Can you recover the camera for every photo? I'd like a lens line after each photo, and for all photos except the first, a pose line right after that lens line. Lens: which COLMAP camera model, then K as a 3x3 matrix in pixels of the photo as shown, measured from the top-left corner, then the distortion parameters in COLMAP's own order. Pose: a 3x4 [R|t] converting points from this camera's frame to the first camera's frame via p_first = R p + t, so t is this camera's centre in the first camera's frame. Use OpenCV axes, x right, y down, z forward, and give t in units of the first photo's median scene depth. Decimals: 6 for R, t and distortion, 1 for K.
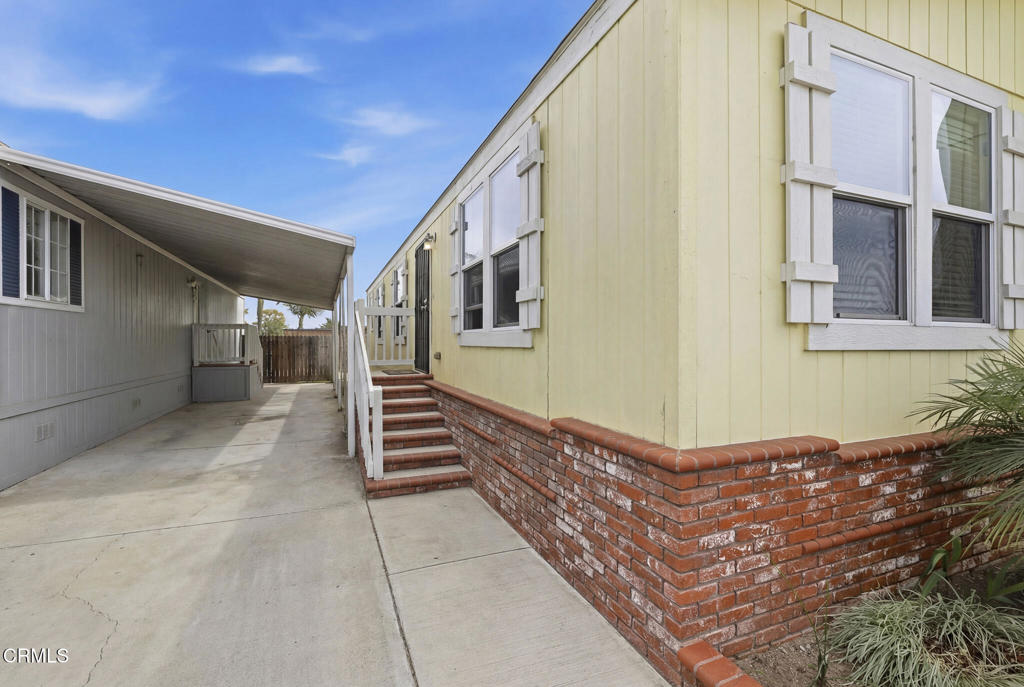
lens RADIAL K [[444.9, 0, 502.3], [0, 444.9, 339.4], [0, 0, 1]] dist [-0.001137, 0.000309]
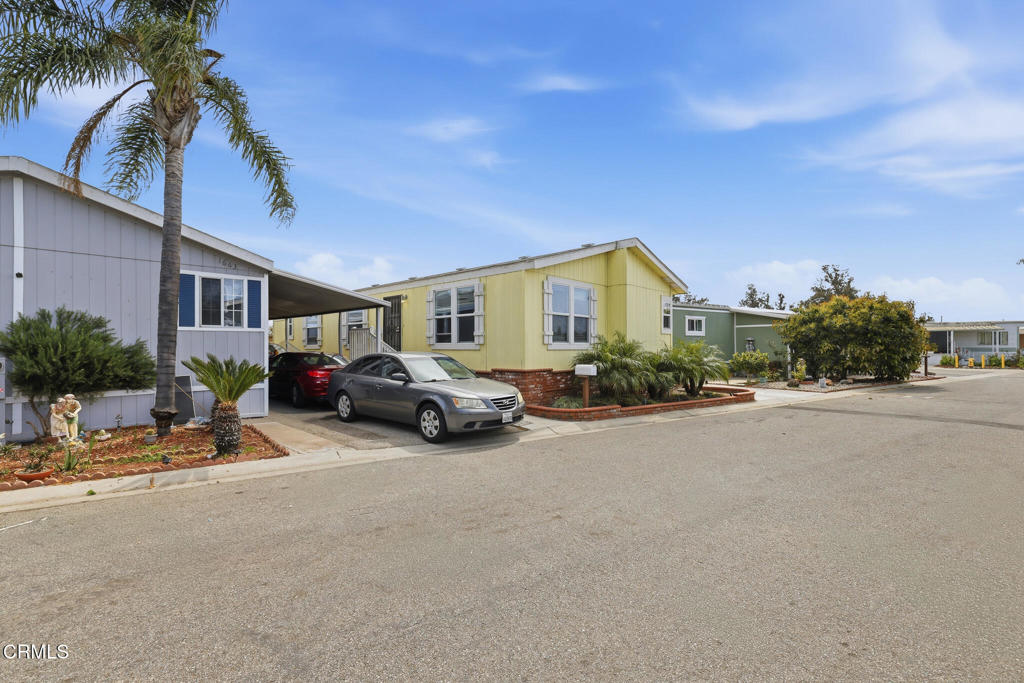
lens RADIAL K [[449.1, 0, 512.0], [0, 449.1, 341.5], [0, 0, 1]] dist [-0.001951, -0.000143]
pose [[0.896475, 0.004417, 0.443071, -1.689469], [-0.002454, 0.999984, -0.005004, -0.035692], [-0.443087, 0.003399, 0.896472, -2.976630]]
